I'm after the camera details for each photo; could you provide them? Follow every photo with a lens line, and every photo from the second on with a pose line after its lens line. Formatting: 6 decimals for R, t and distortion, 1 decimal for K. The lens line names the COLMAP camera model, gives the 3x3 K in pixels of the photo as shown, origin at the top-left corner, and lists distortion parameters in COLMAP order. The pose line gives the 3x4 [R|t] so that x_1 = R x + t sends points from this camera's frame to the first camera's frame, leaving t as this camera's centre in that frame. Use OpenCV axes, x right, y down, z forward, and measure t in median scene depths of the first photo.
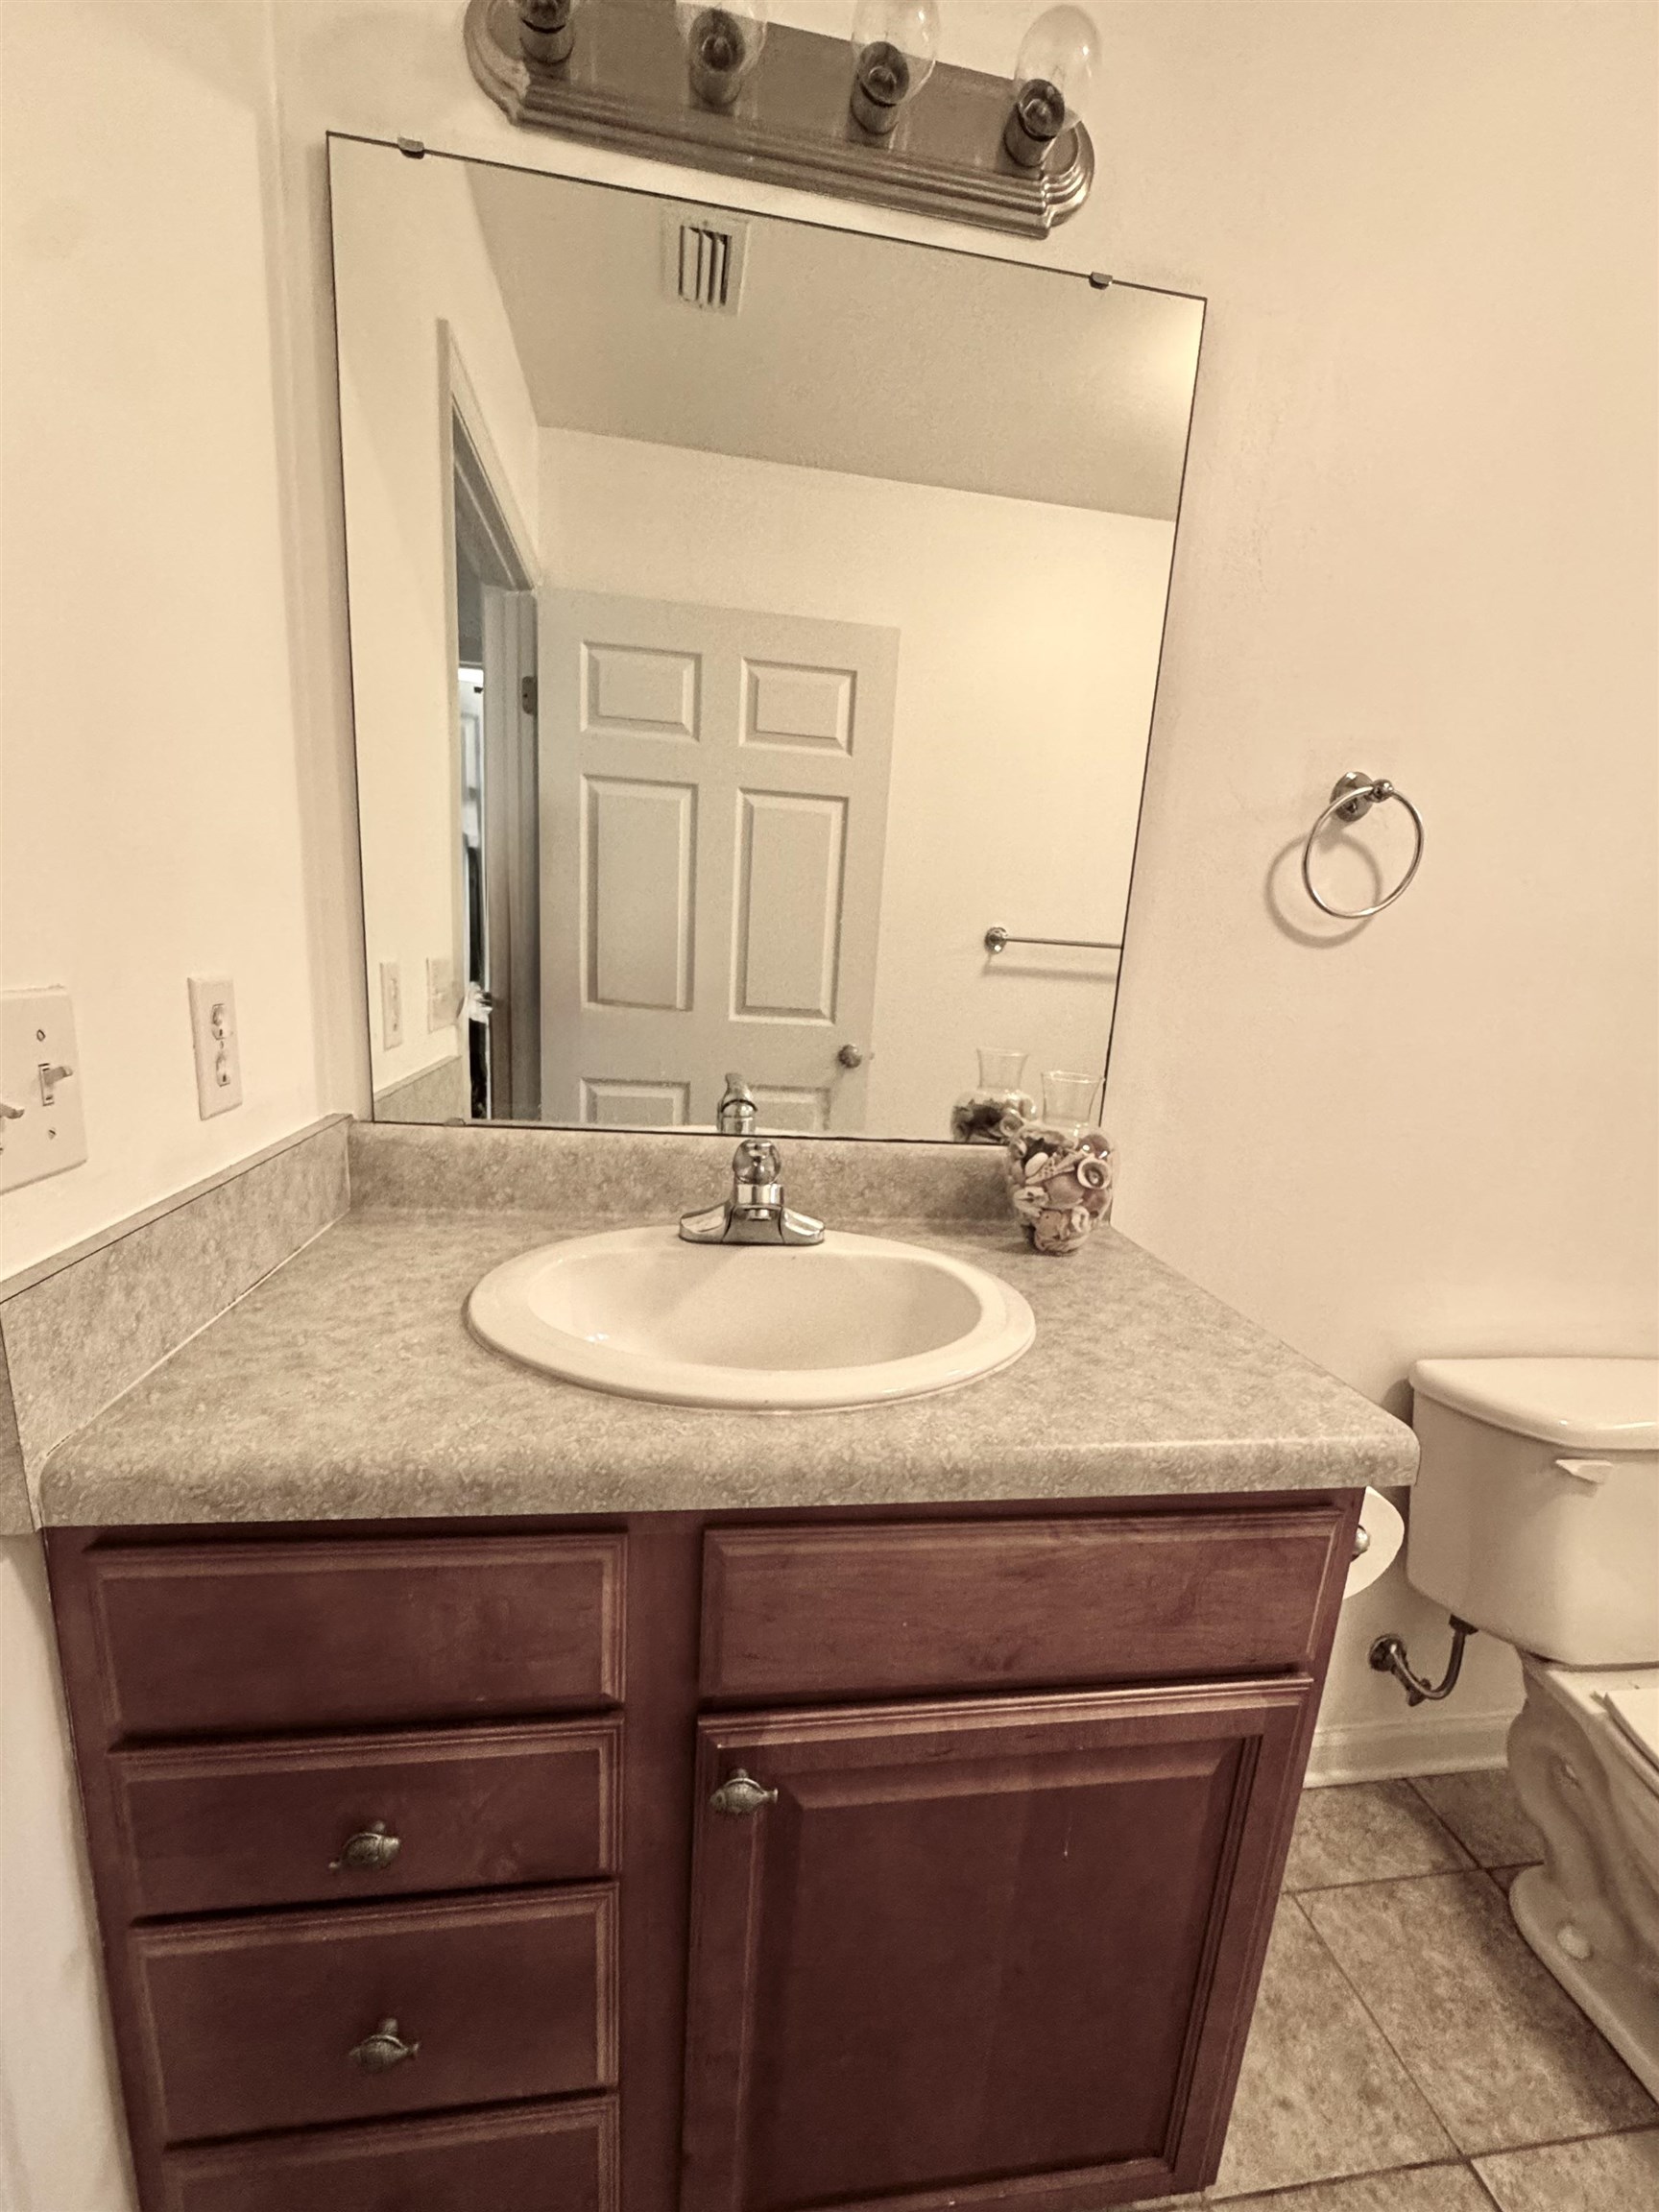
lens RADIAL K [[949.3, 0, 833.8], [0, 949.3, 1174.7], [0, 0, 1]] dist [-0.003094, 0.000067]
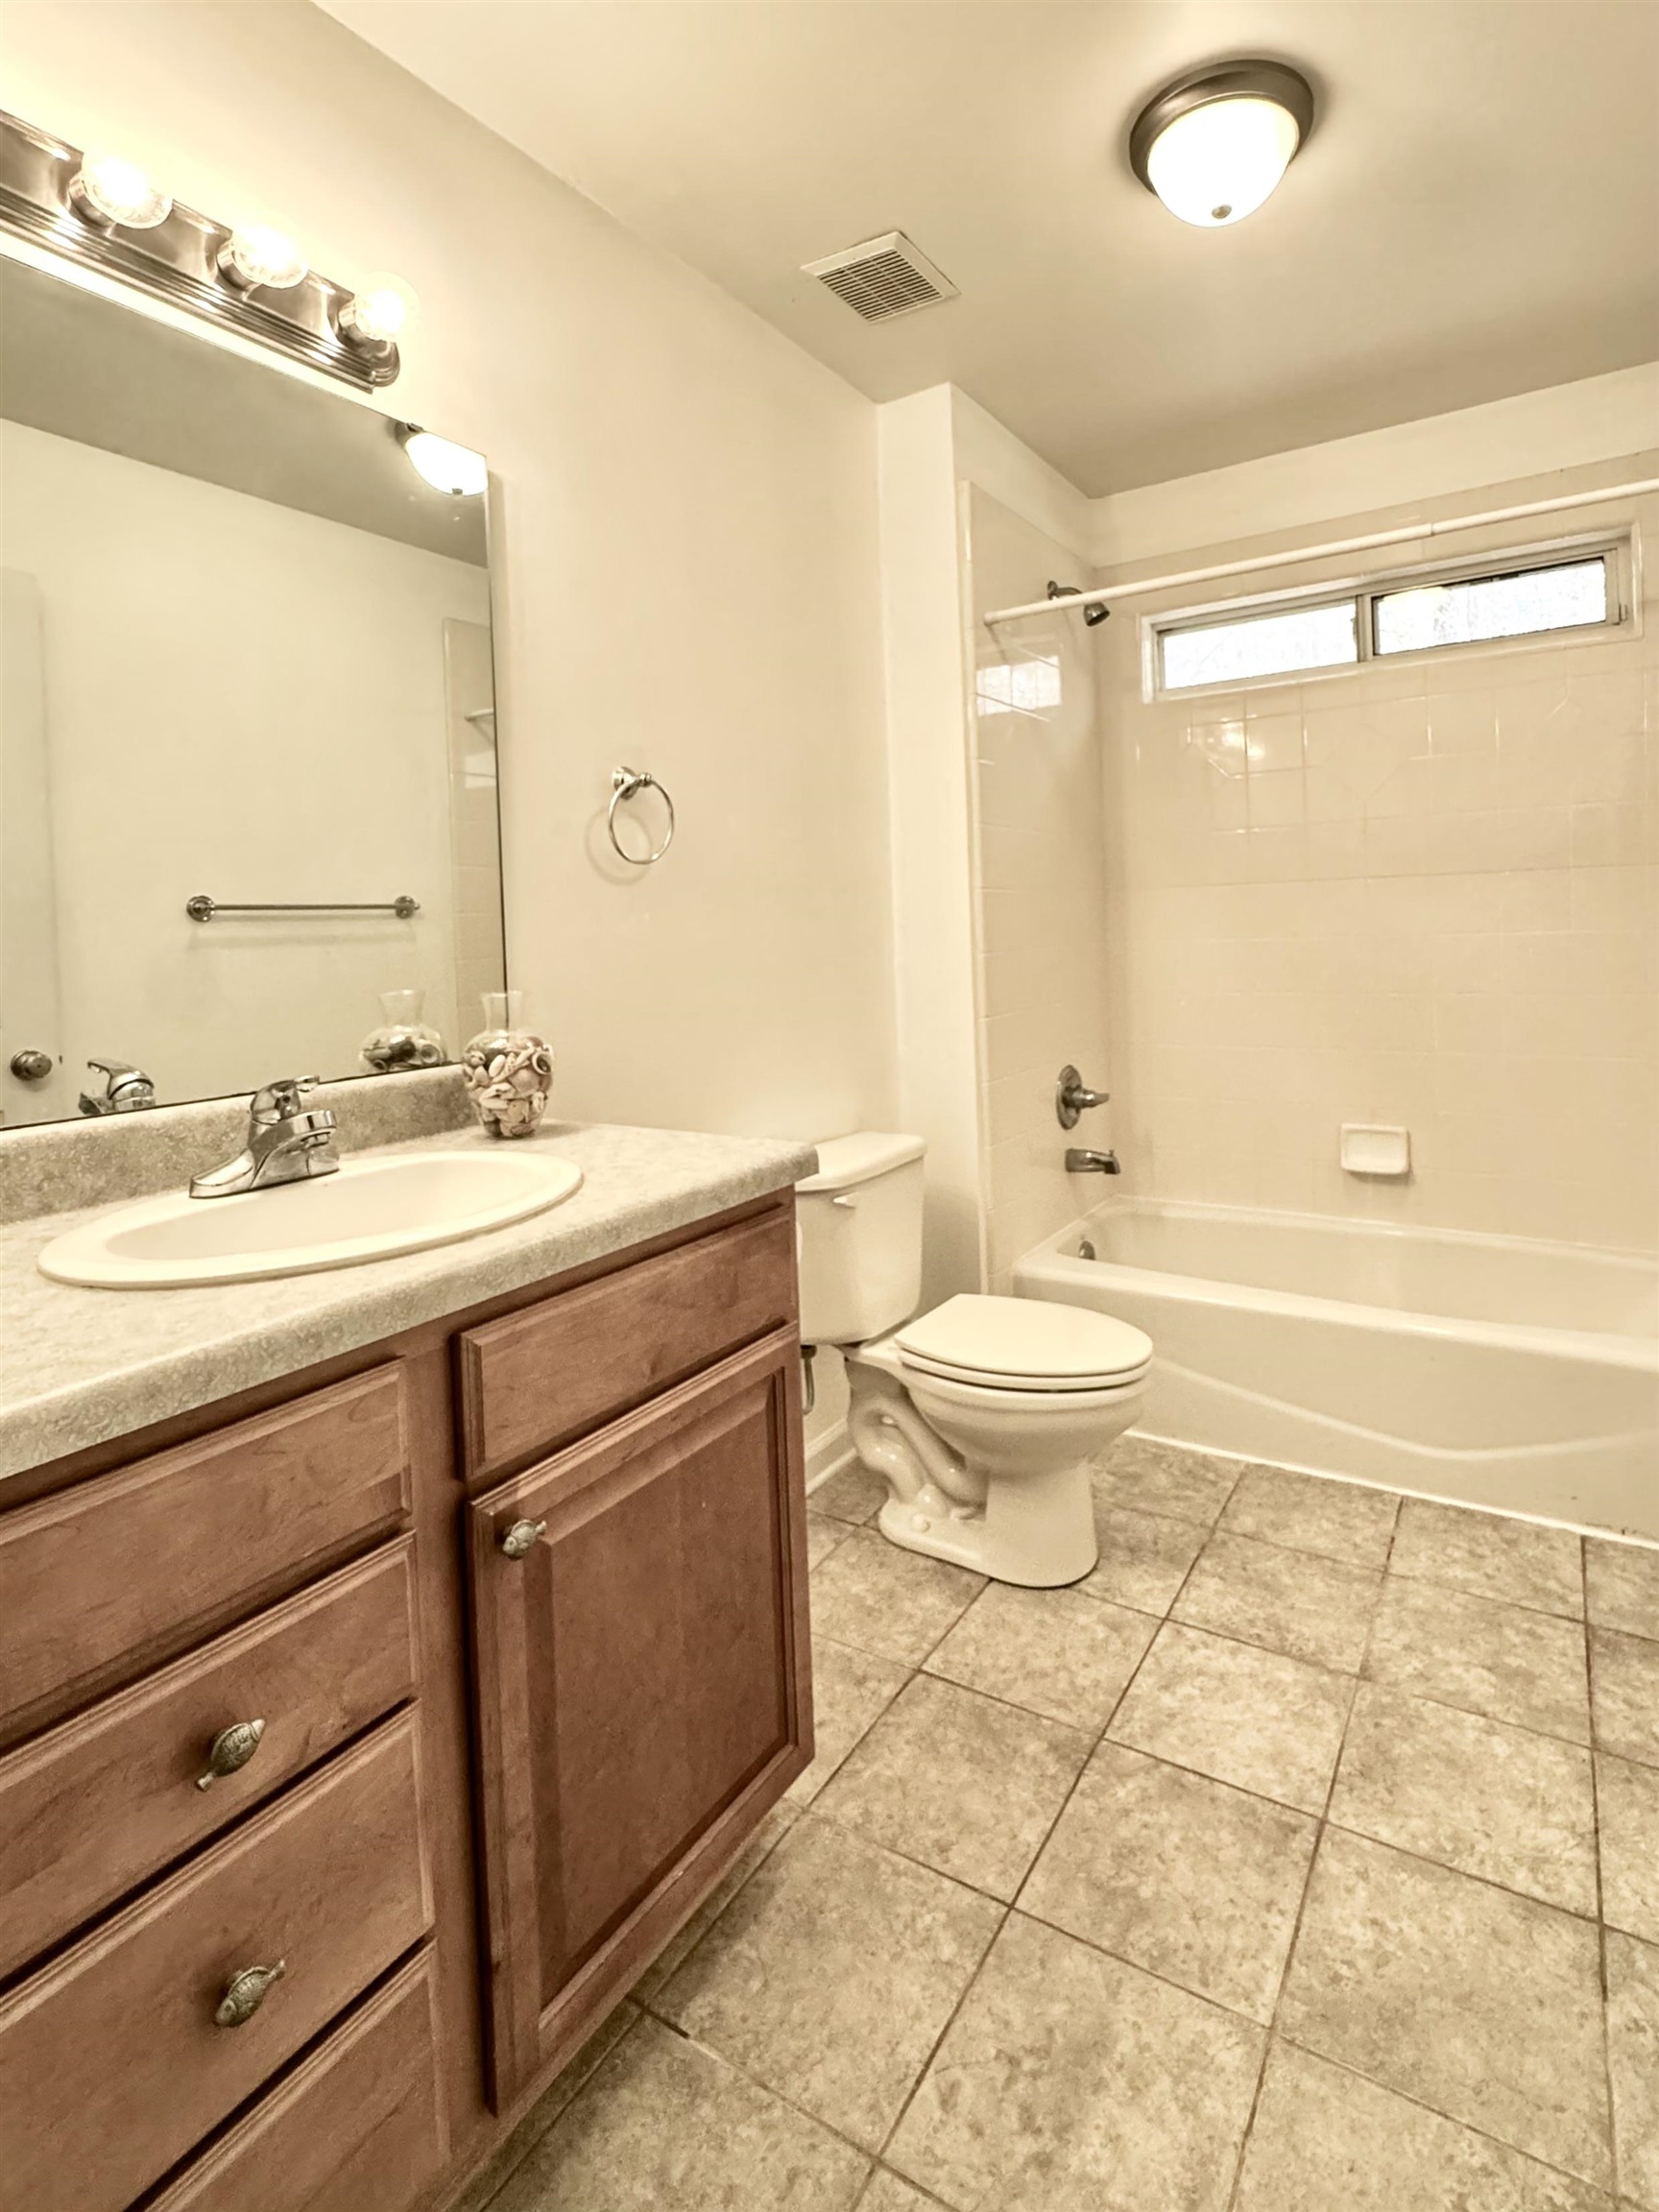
lens RADIAL K [[1078.6, 0, 904.4], [0, 1078.6, 945.9], [0, 0, 1]] dist [-0.002775, 0.000722]
pose [[0.630913, -0.100320, 0.769340, -0.729842], [0.249372, 0.965209, -0.078642, 0.114424], [-0.734685, 0.241468, 0.633980, -0.446337]]
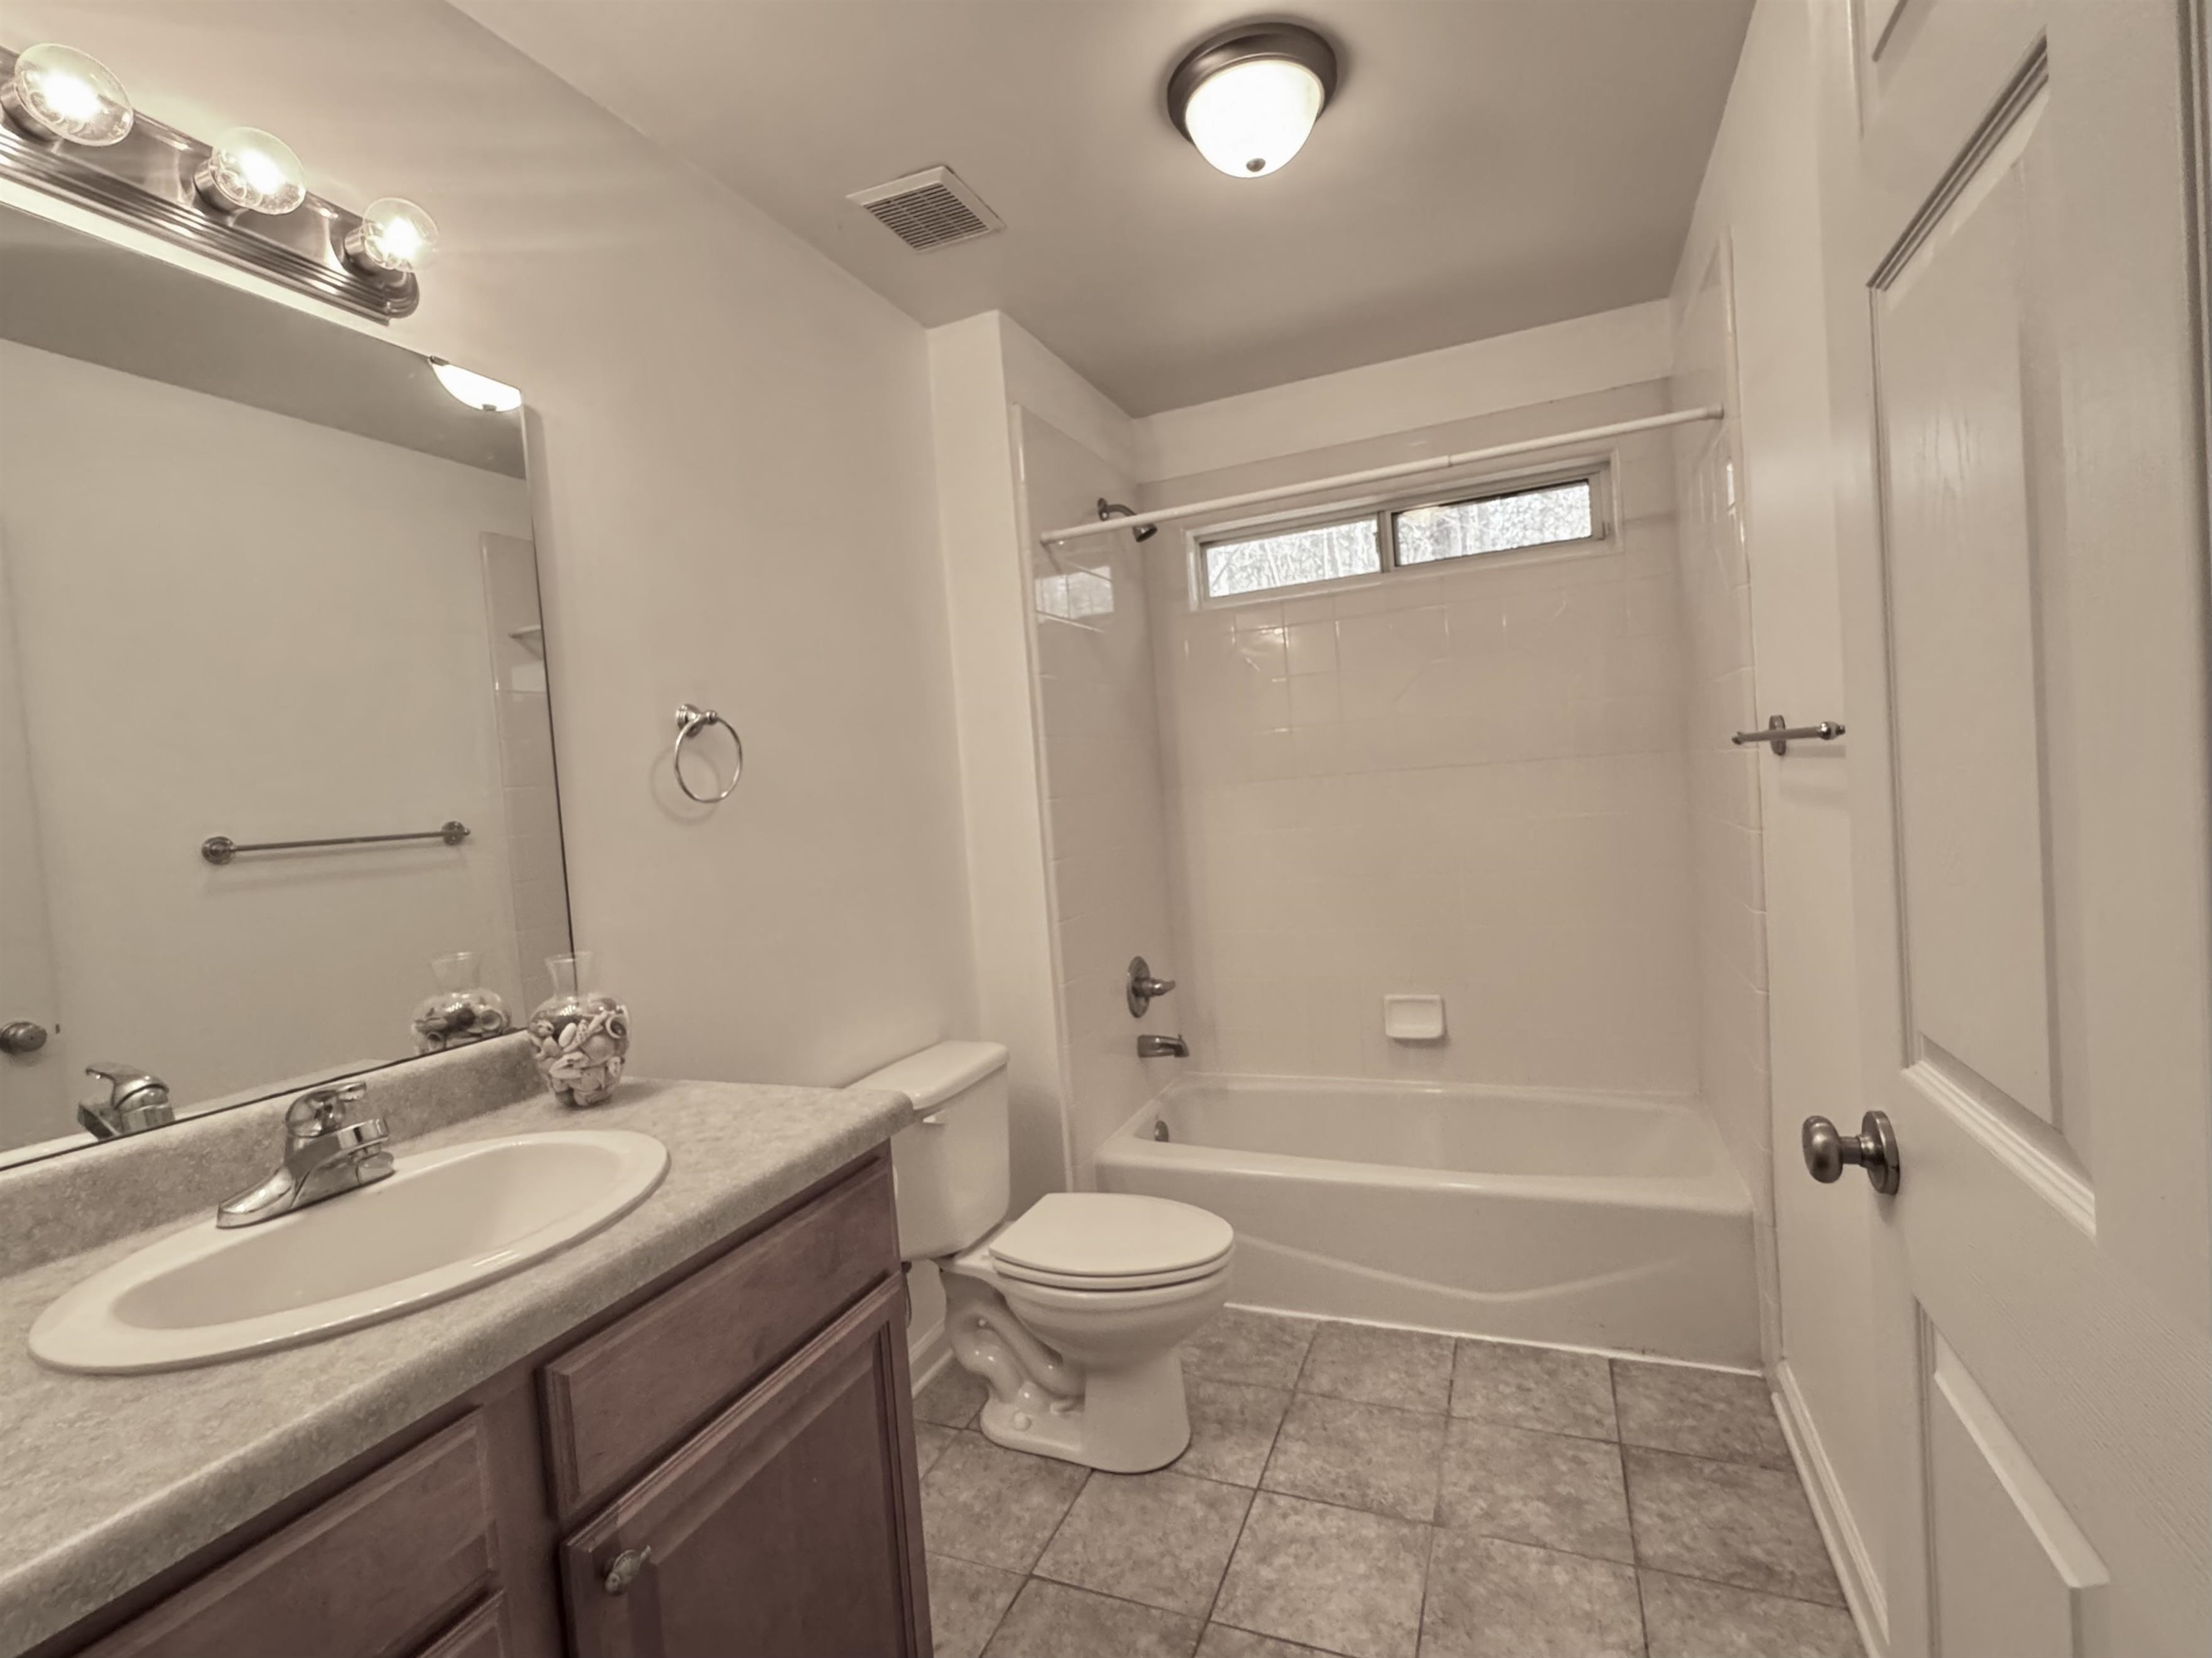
lens RADIAL K [[1010.6, 0, 1106.0], [0, 1010.6, 829.0], [0, 0, 1]] dist [-0.001393, -0.000245]
pose [[0.512945, -0.135584, 0.847646, -0.674399], [0.299320, 0.953725, -0.028579, -0.026246], [-0.804546, 0.268377, 0.529792, -0.393057]]
